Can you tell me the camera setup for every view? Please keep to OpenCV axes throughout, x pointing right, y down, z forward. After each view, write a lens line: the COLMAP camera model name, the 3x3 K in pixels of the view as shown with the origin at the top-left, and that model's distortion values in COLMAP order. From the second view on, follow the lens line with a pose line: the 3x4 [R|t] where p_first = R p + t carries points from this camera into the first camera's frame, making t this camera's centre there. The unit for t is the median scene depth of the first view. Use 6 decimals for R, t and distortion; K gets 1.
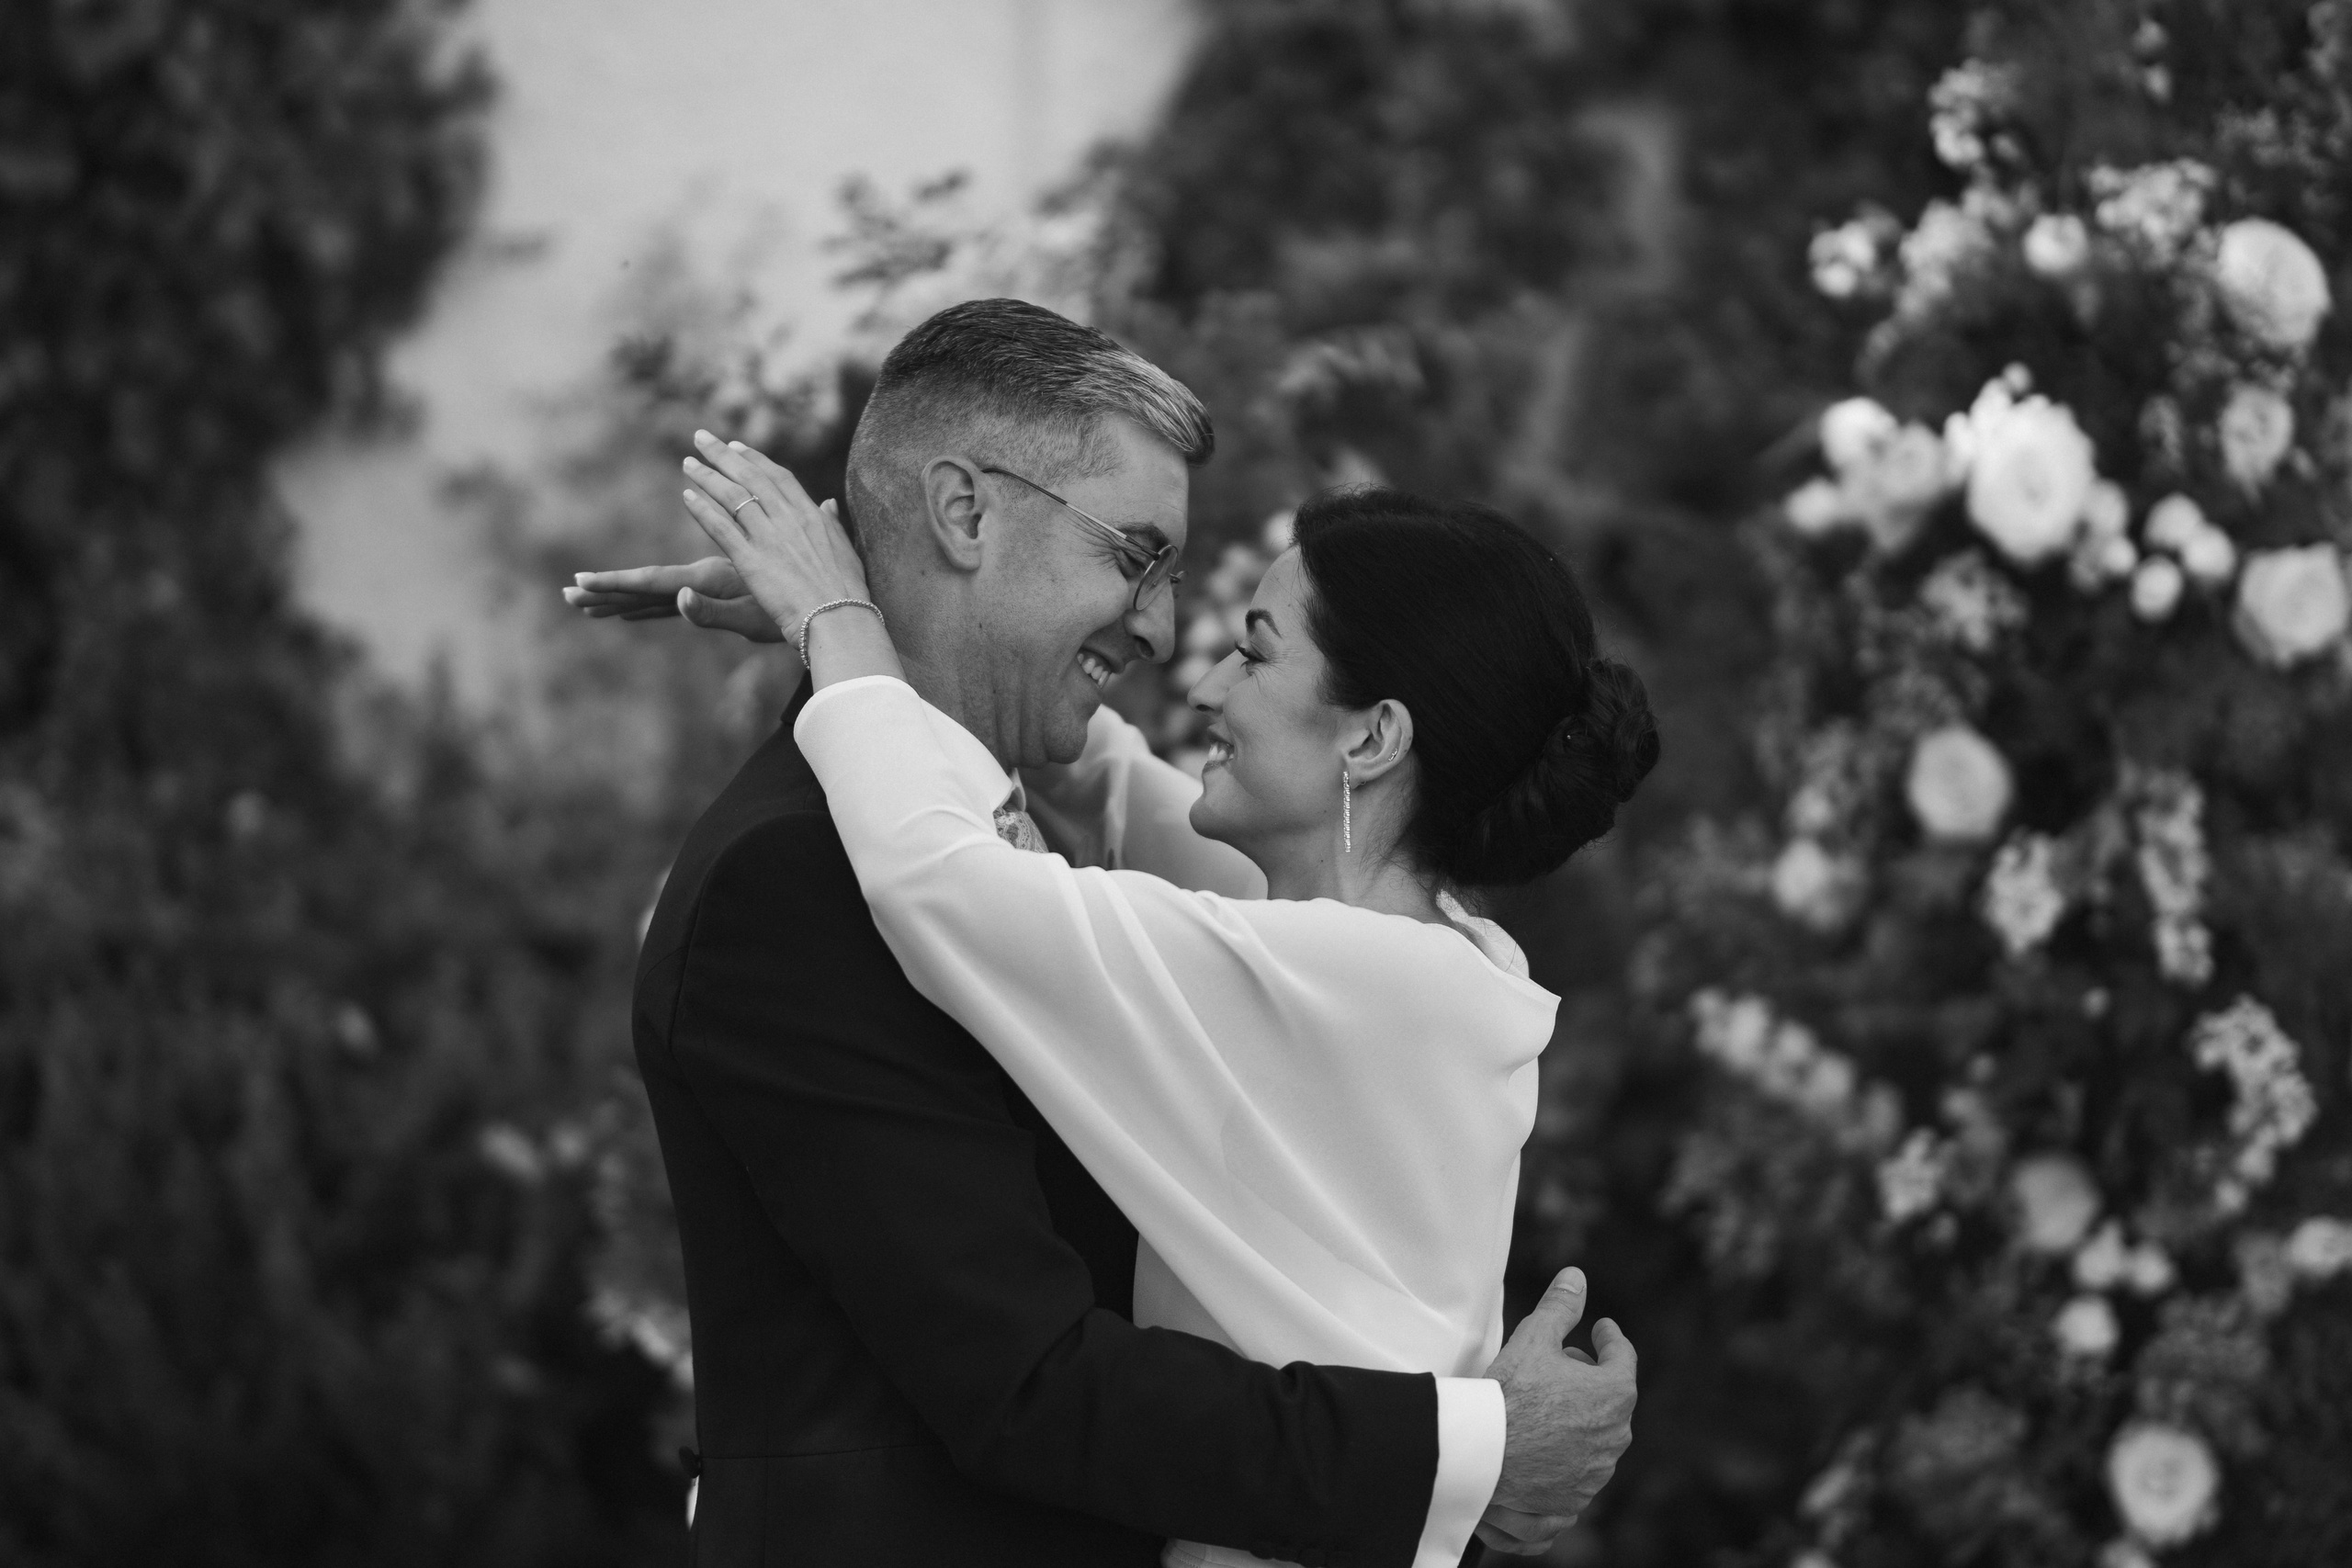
lens RADIAL K [[5607.8, 0, 1278.6], [0, 5607.8, 699.1], [0, 0, 1]] dist [0.040036, -0.170200]
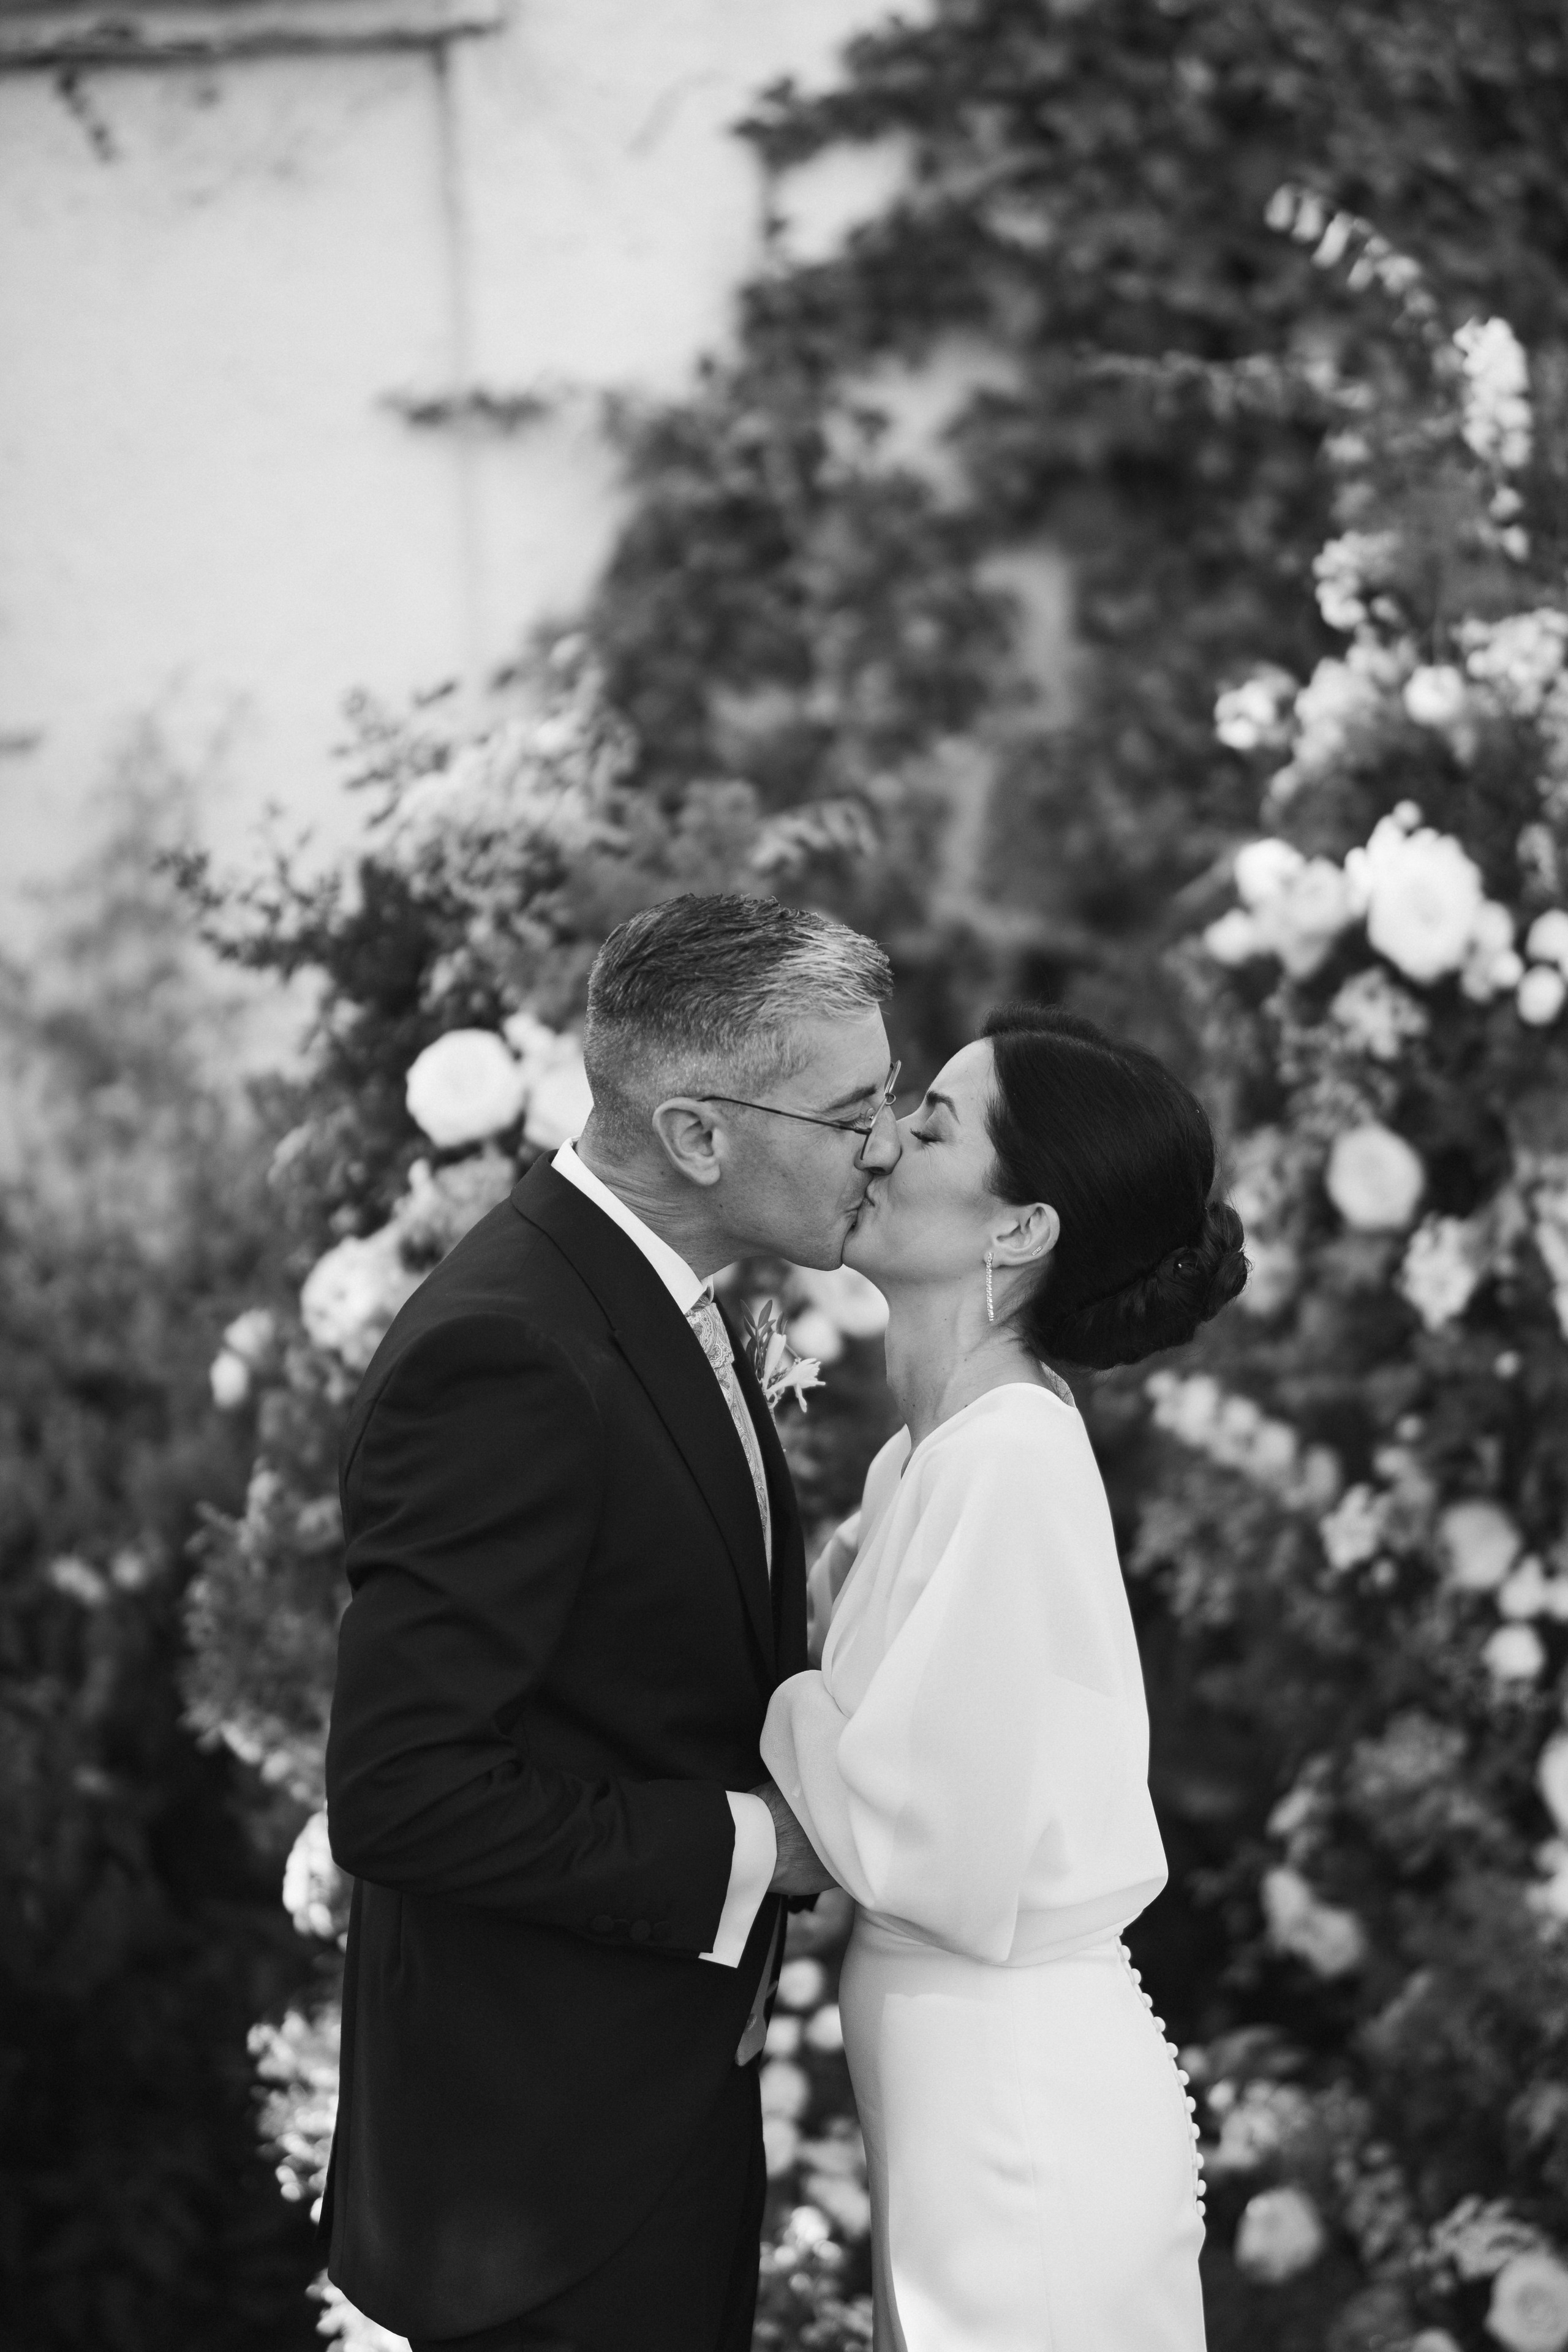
lens RADIAL K [[5733.0, 0, 783.0], [0, 5733.0, 1069.6], [0, 0, 1]] dist [0.069753, -0.575414]
pose [[0.998040, -0.055921, 0.028094, -0.027906], [0.055890, 0.998435, 0.001884, -0.014986], [-0.028155, -0.000310, 0.999604, -0.144323]]
